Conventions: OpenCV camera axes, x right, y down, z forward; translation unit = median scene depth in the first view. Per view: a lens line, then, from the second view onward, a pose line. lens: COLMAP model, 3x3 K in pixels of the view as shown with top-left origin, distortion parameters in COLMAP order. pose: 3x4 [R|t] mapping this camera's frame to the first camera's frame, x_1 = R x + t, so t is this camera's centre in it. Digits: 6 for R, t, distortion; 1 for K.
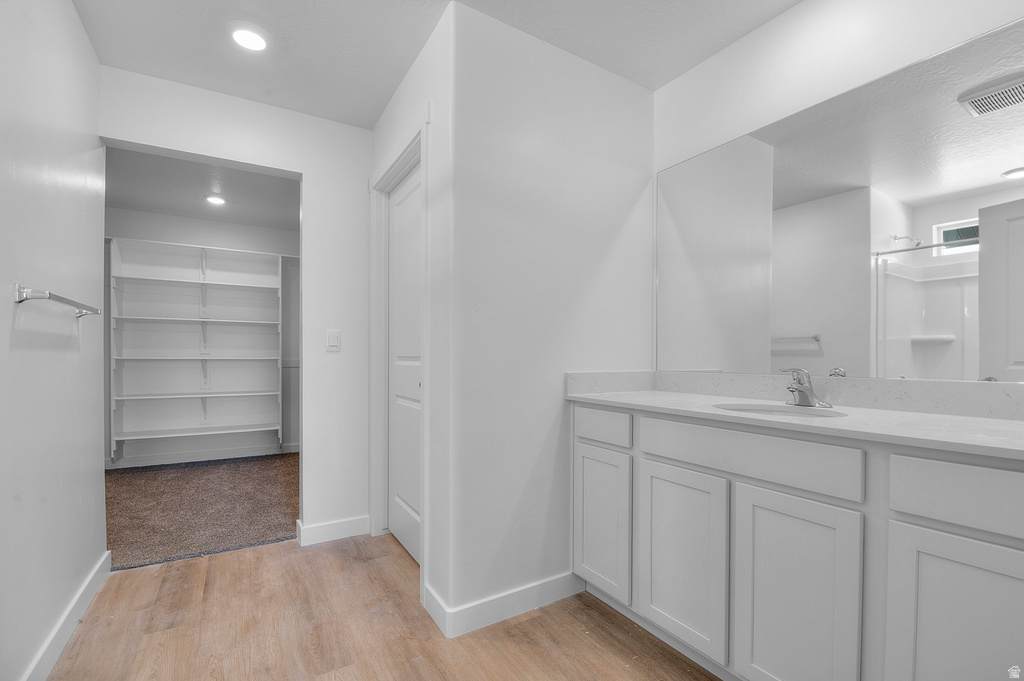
lens RADIAL K [[455.8, 0, 511.0], [0, 455.8, 357.1], [0, 0, 1]] dist [0.000535, -0.000669]
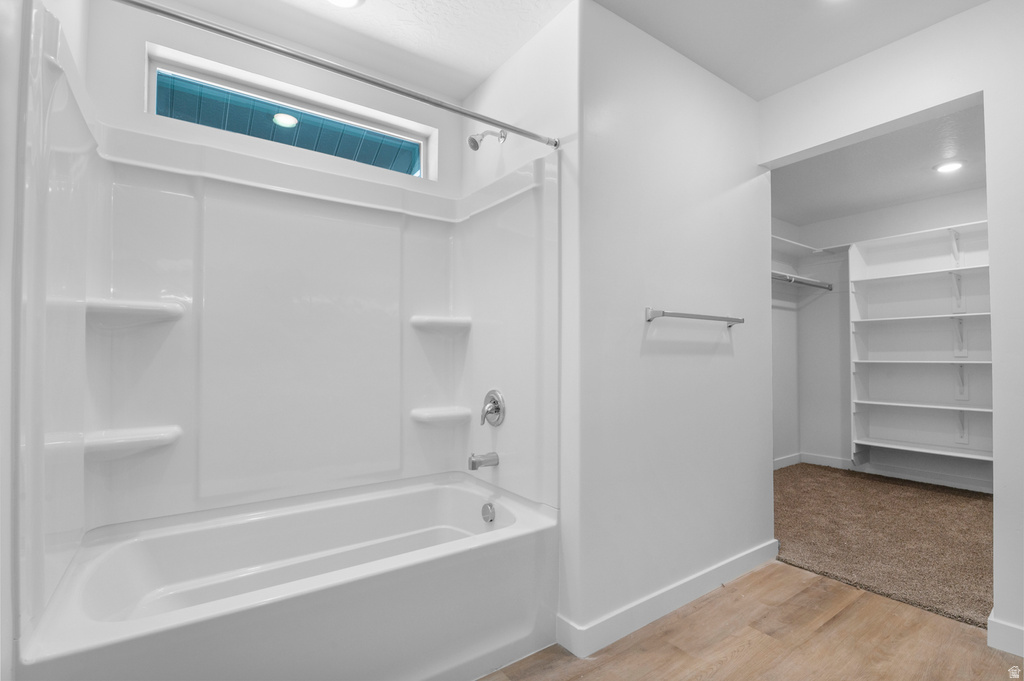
lens RADIAL K [[472.9, 0, 517.8], [0, 472.9, 348.9], [0, 0, 1]] dist [-0.010661, -0.001417]
pose [[0.089574, -0.023638, -0.995700, 0.168689], [-0.001085, 0.999715, -0.023831, -0.000048], [0.995980, 0.003215, 0.089523, 0.265495]]
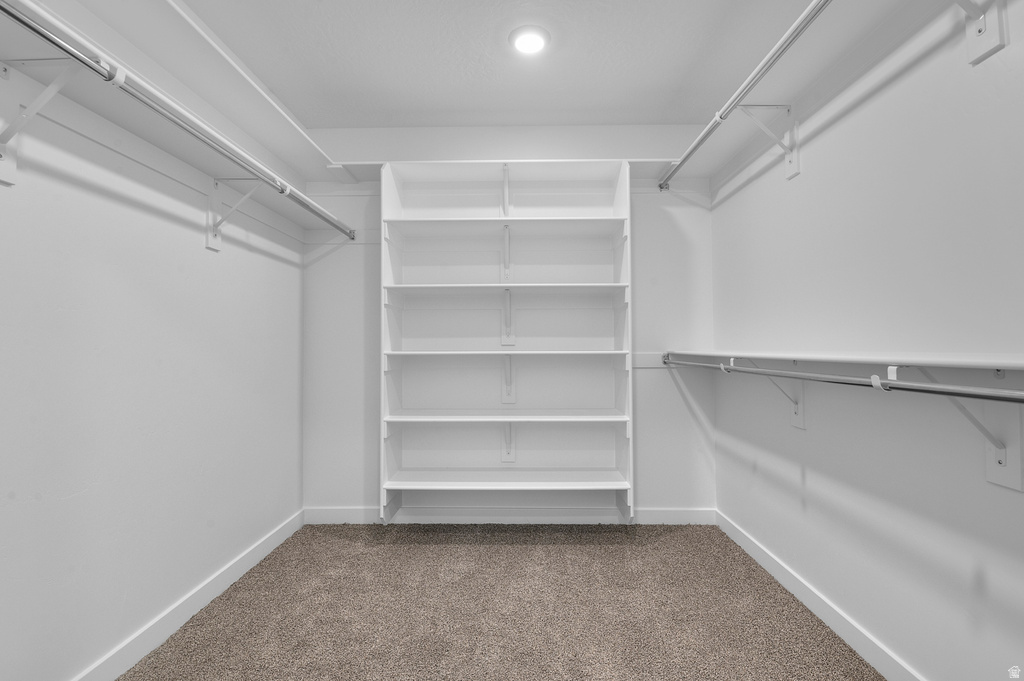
lens RADIAL K [[472.9, 0, 521.0], [0, 472.9, 338.3], [0, 0, 1]] dist [-0.010661, -0.001417]
pose [[0.857731, -0.013827, -0.513912, -0.636929], [0.004705, 0.999808, -0.019048, -0.007606], [0.514077, 0.013920, 0.857631, 0.897879]]
